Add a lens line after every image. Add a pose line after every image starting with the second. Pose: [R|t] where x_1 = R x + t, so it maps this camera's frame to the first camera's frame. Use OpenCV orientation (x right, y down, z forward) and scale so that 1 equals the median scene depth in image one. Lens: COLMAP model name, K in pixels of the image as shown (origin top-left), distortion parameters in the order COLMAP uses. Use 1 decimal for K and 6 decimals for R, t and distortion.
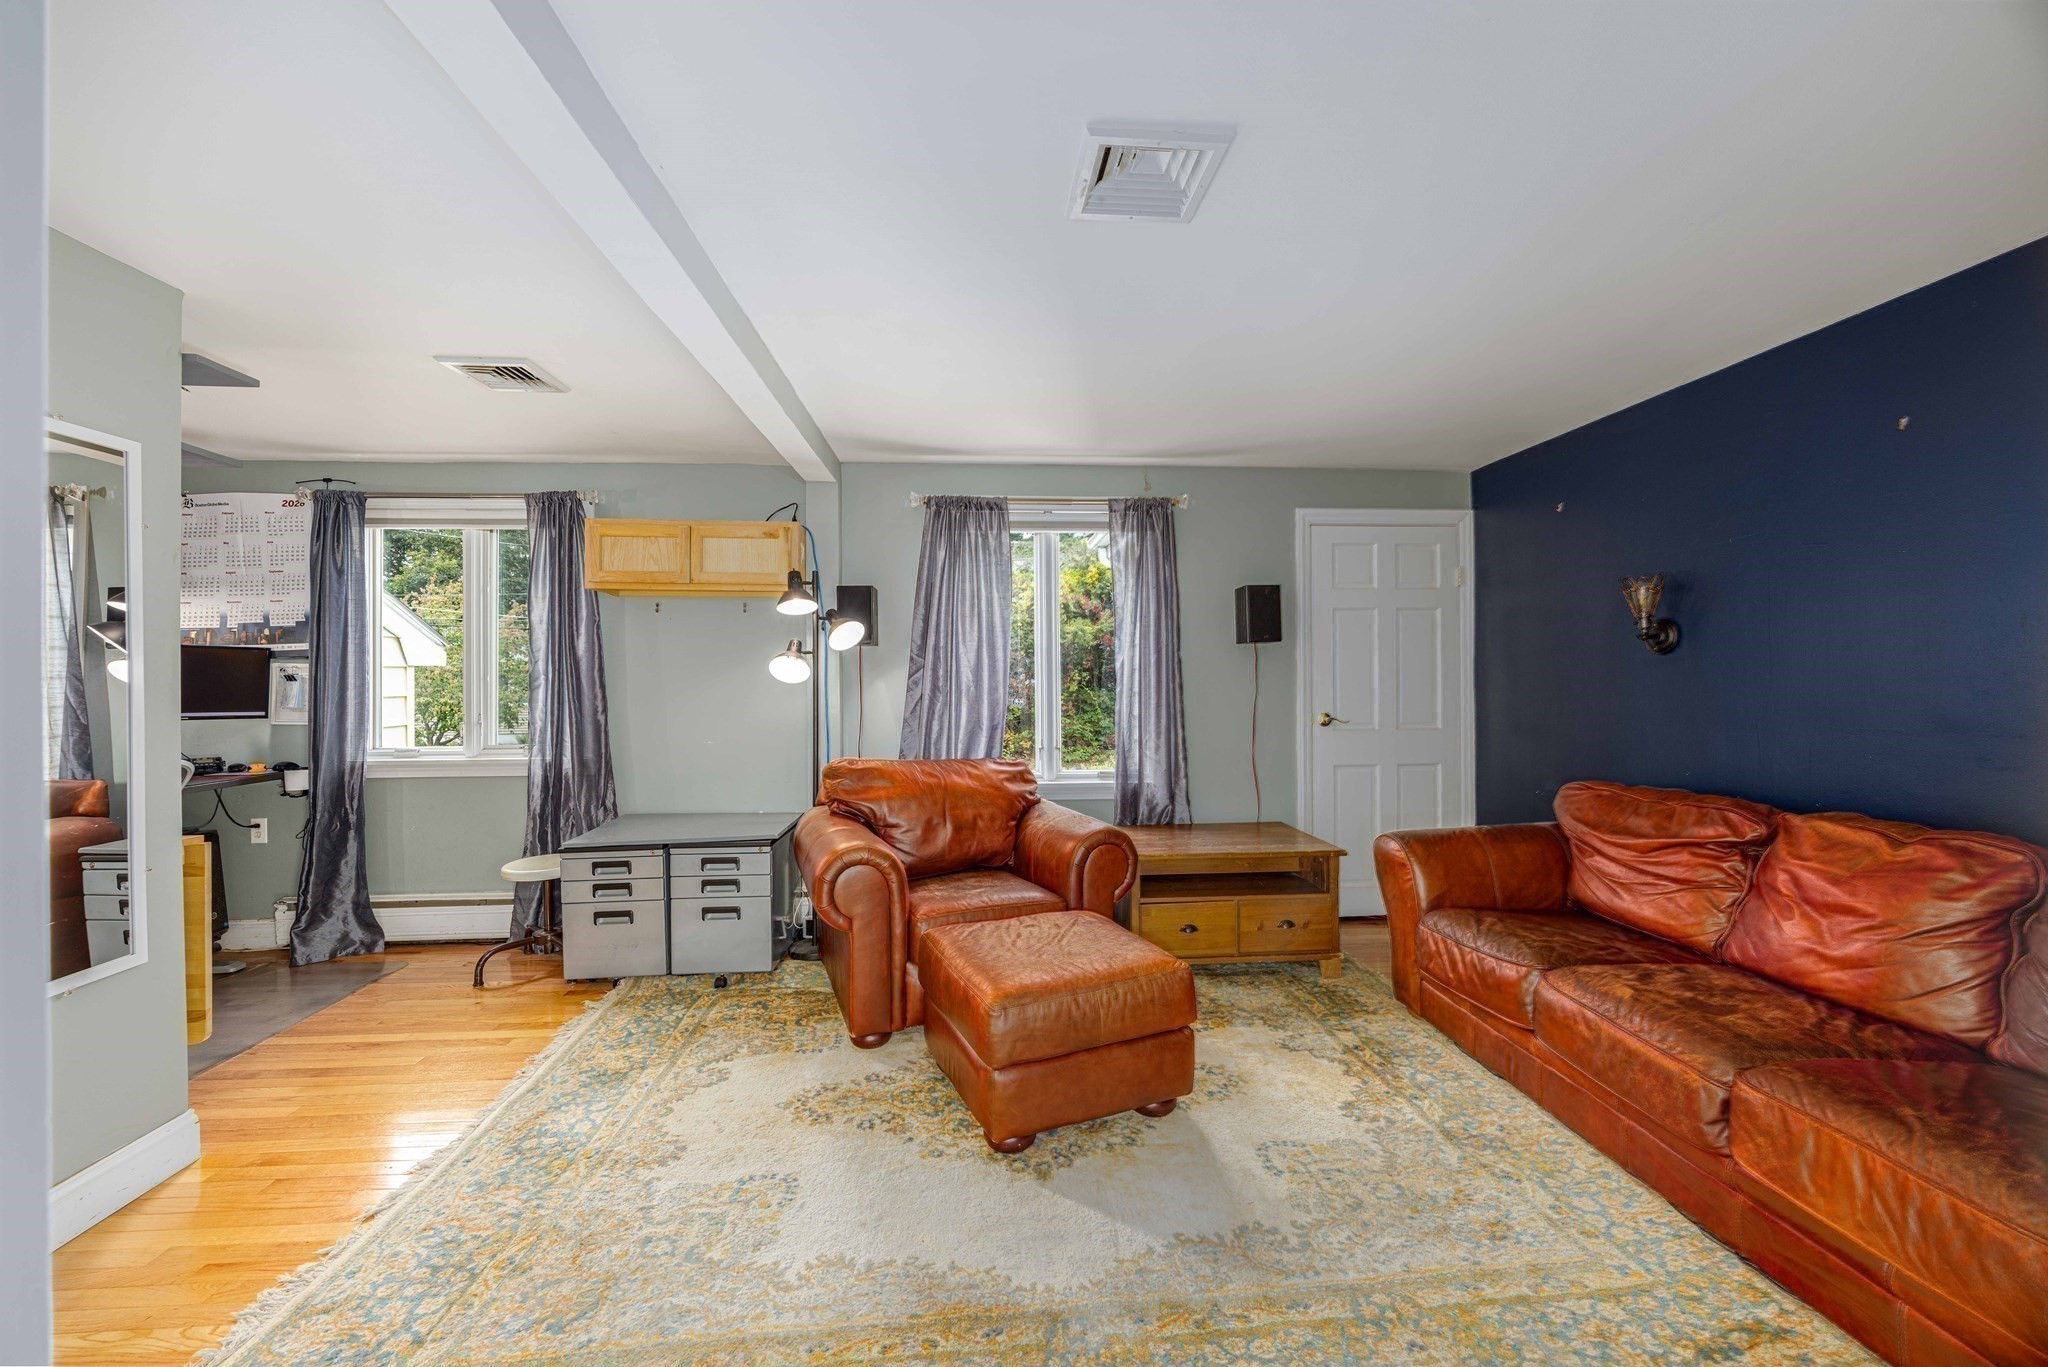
lens RADIAL K [[777.1, 0, 1027.8], [0, 777.1, 685.9], [0, 0, 1]] dist [0.001770, -0.000018]
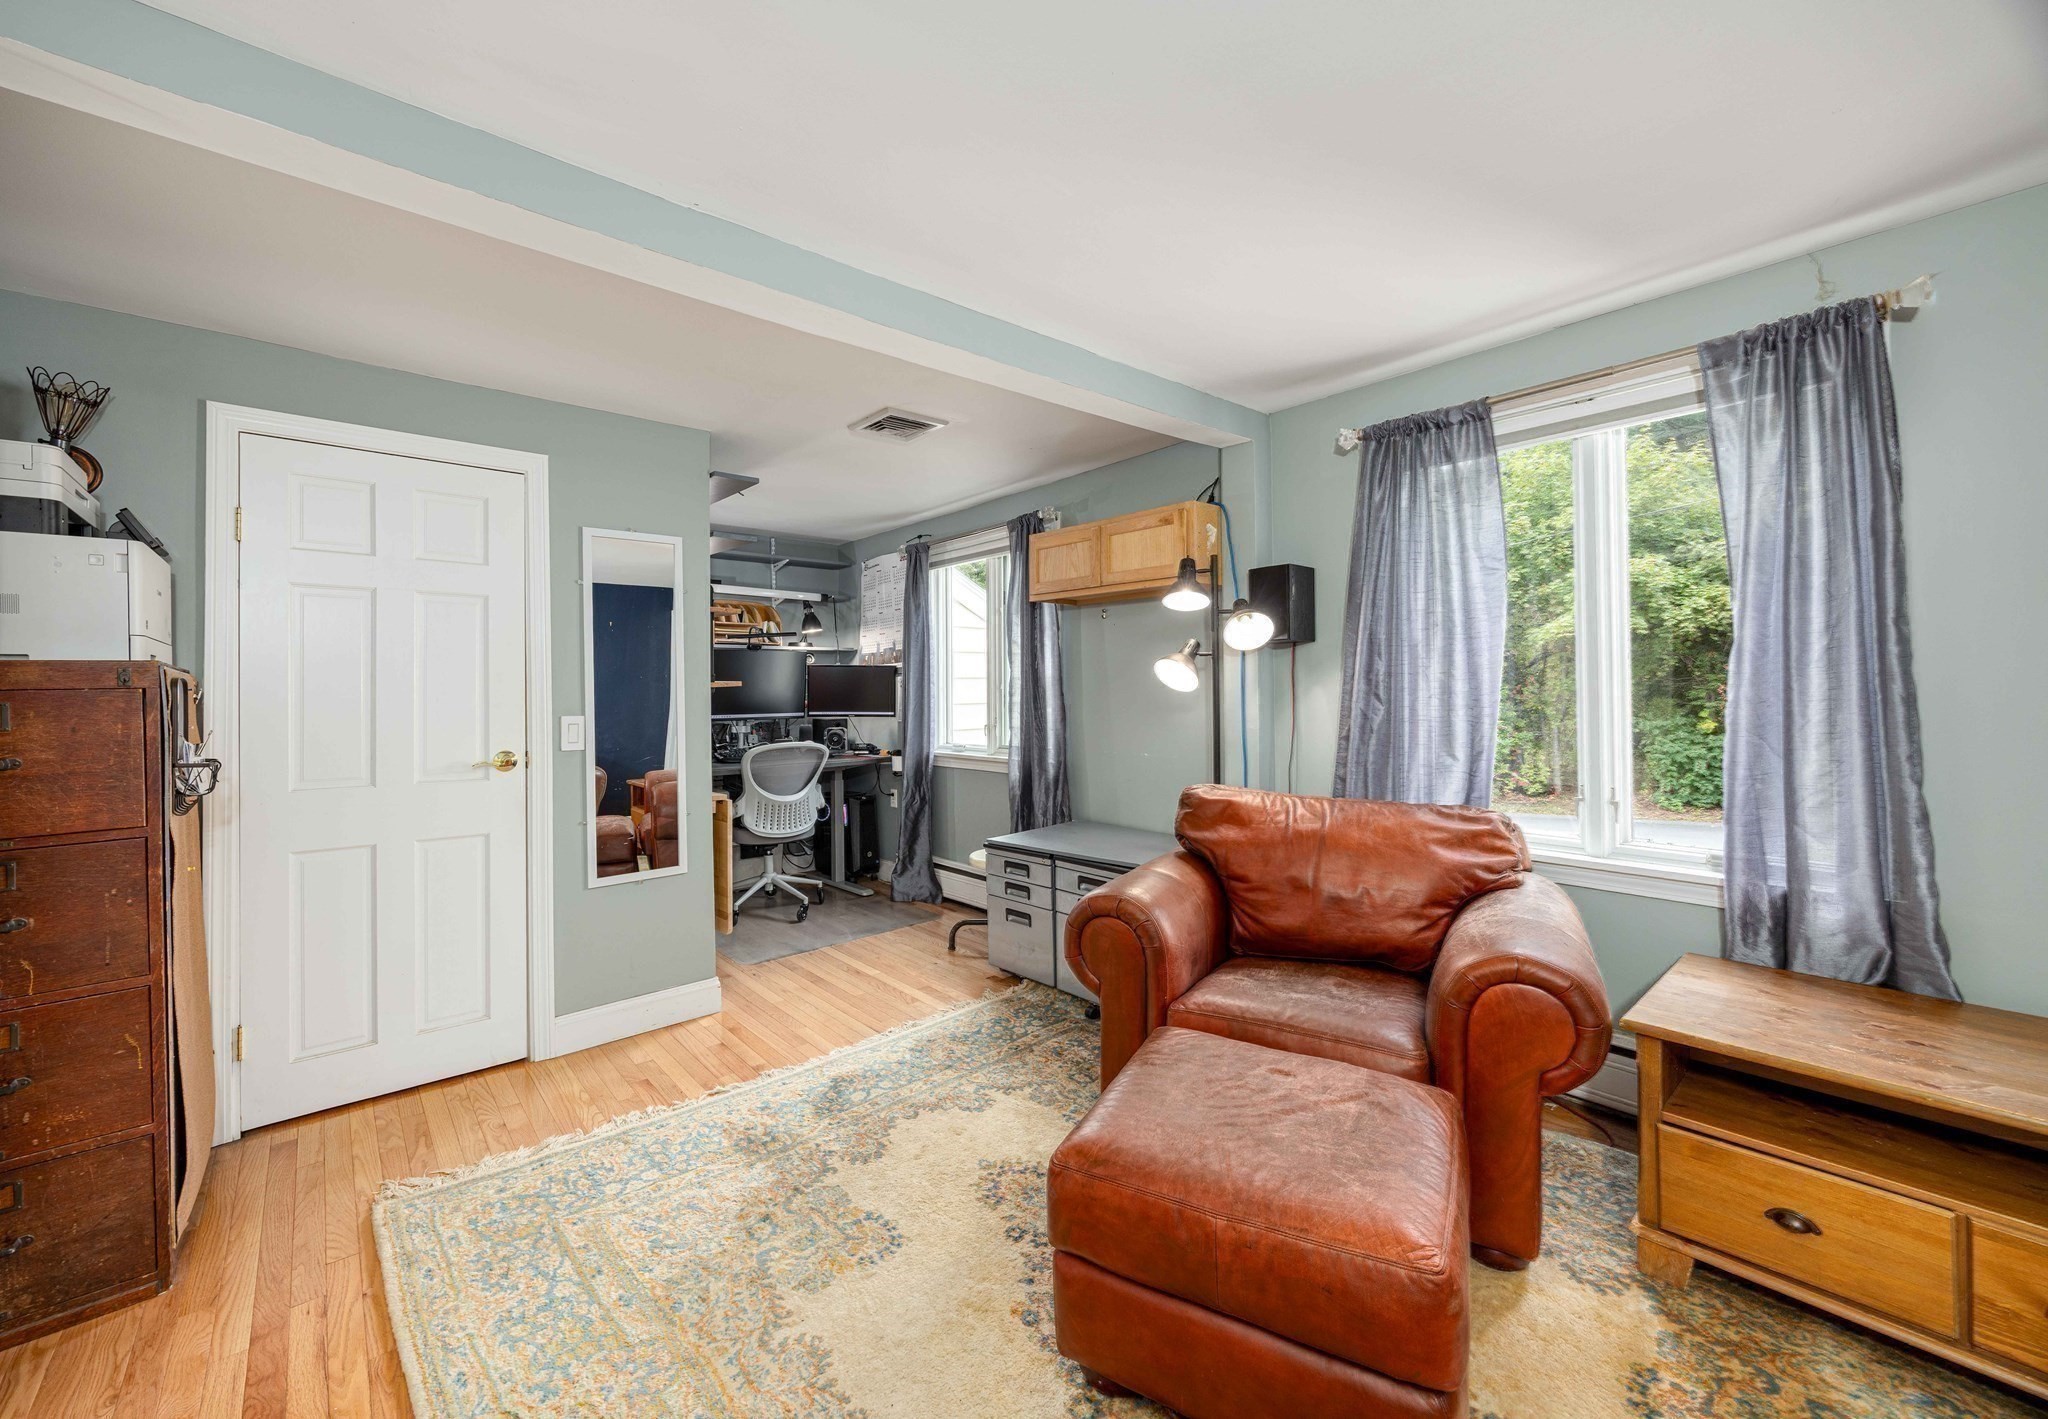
lens RADIAL K [[819.4, 0, 1019.9], [0, 819.4, 692.2], [0, 0, 1]] dist [-0.004377, 0.000211]
pose [[0.584756, -0.000174, -0.811209, 0.325851], [0.000987, 0.999999, 0.000497, -0.002493], [0.811209, -0.001091, 0.584756, 0.333132]]
